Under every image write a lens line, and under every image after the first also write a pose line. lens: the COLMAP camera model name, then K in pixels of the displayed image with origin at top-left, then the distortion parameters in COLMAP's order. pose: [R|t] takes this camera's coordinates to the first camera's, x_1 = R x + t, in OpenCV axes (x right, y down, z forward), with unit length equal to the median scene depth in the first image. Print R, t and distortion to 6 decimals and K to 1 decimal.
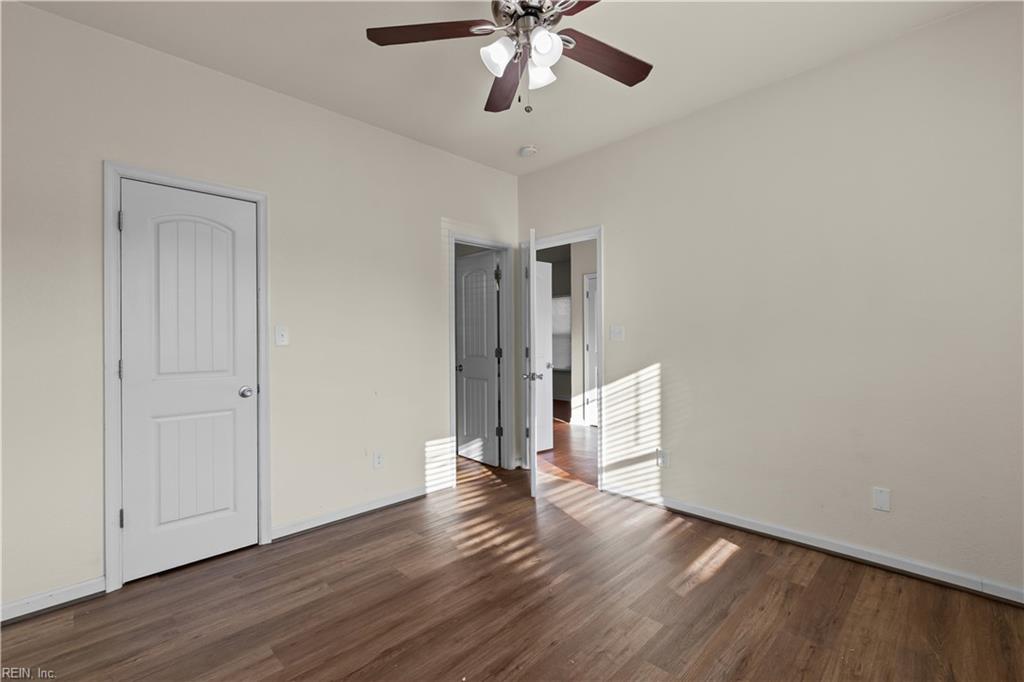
lens RADIAL K [[443.1, 0, 512.9], [0, 443.1, 339.6], [0, 0, 1]] dist [-0.001418, 0.000514]
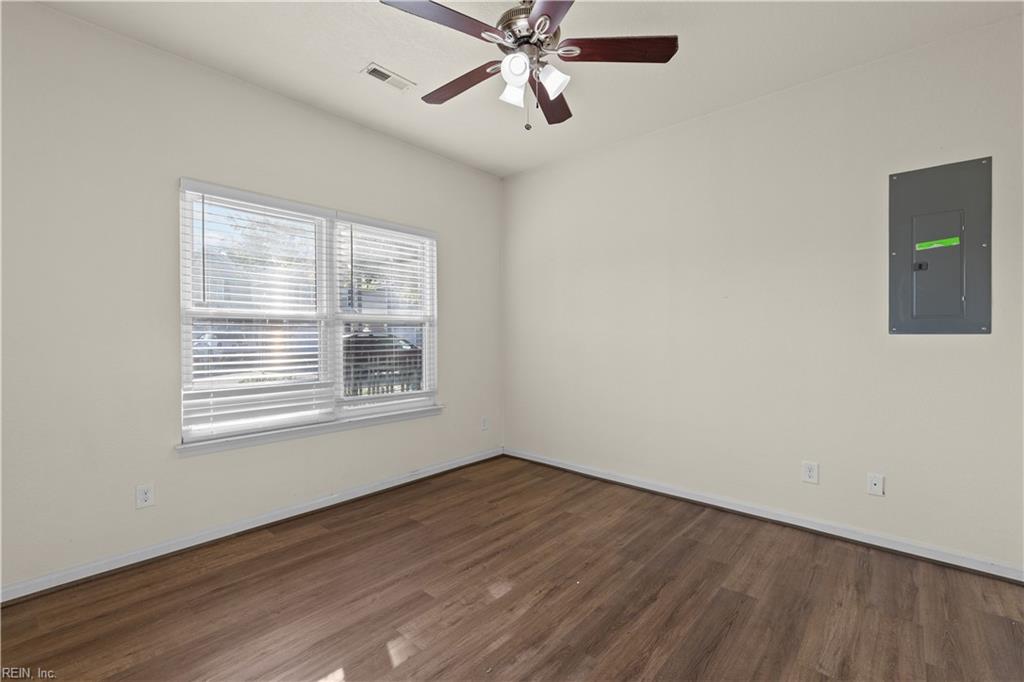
lens RADIAL K [[443.1, 0, 511.1], [0, 443.1, 339.2], [0, 0, 1]] dist [-0.001418, 0.000514]
pose [[-0.998259, 0.011669, -0.057818, 0.146131], [0.011278, 0.999911, 0.007088, 0.008317], [0.057895, 0.006423, -0.998302, 2.087637]]
